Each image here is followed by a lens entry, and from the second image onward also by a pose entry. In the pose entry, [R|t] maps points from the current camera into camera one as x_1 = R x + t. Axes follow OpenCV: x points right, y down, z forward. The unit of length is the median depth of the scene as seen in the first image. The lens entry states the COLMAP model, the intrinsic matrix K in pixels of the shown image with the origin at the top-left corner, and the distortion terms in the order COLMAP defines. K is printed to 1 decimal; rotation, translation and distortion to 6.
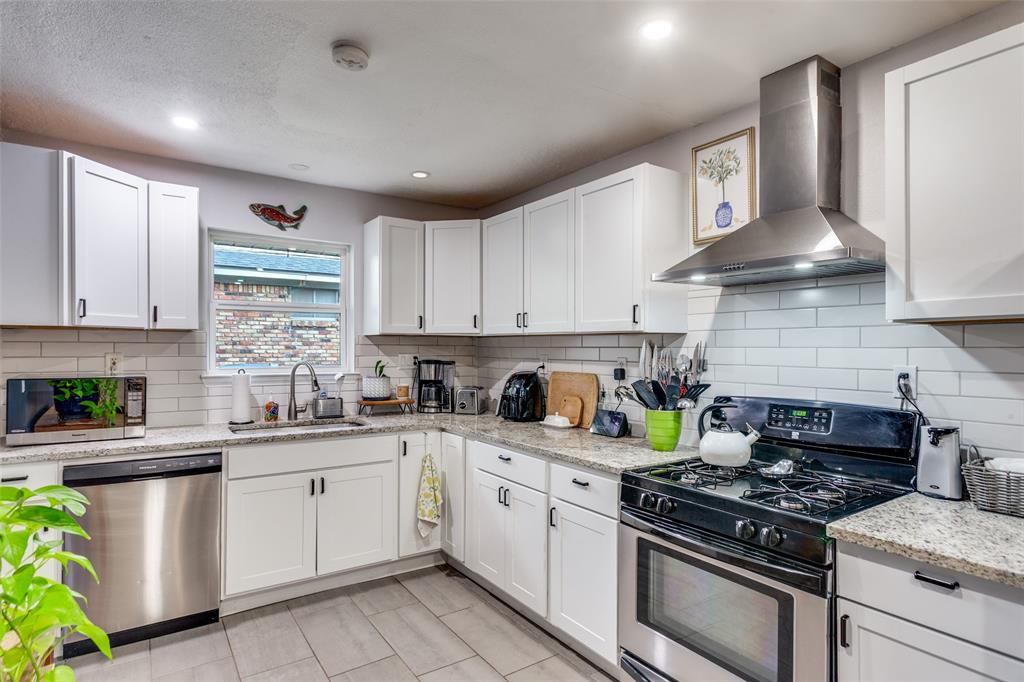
lens RADIAL K [[549.2, 0, 517.0], [0, 549.2, 346.2], [0, 0, 1]] dist [0.003320, -0.000572]
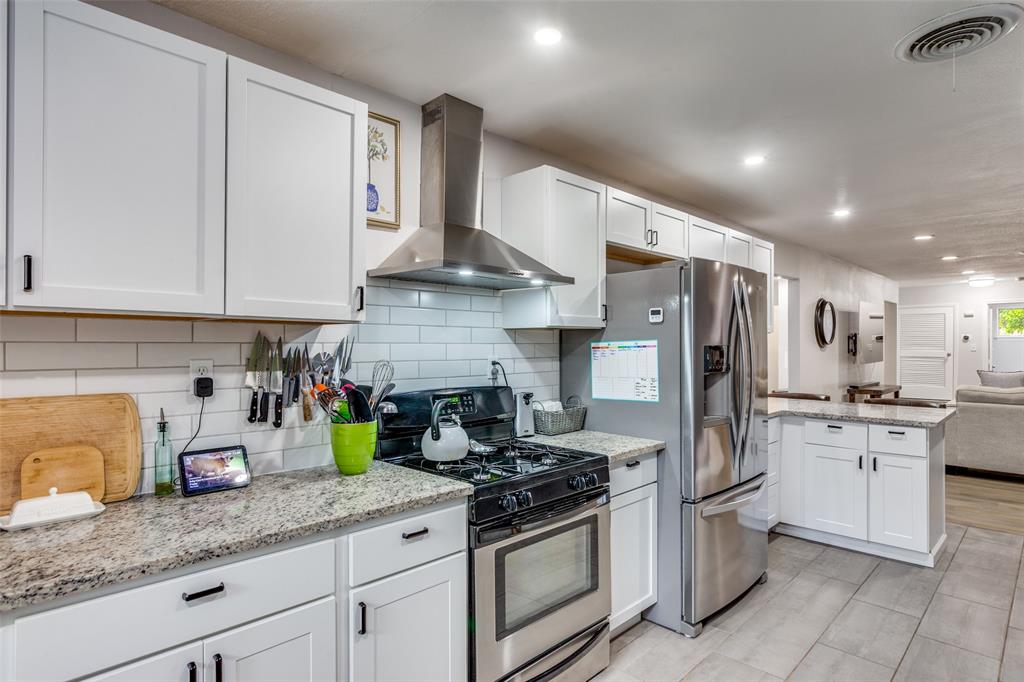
lens RADIAL K [[549.2, 0, 517.7], [0, 549.2, 341.5], [0, 0, 1]] dist [0.003320, -0.000572]
pose [[-0.187755, 0.001091, 0.982215, -0.577135], [-0.005327, 0.999984, -0.002129, 0.000395], [-0.982202, -0.005632, -0.187746, 0.952037]]
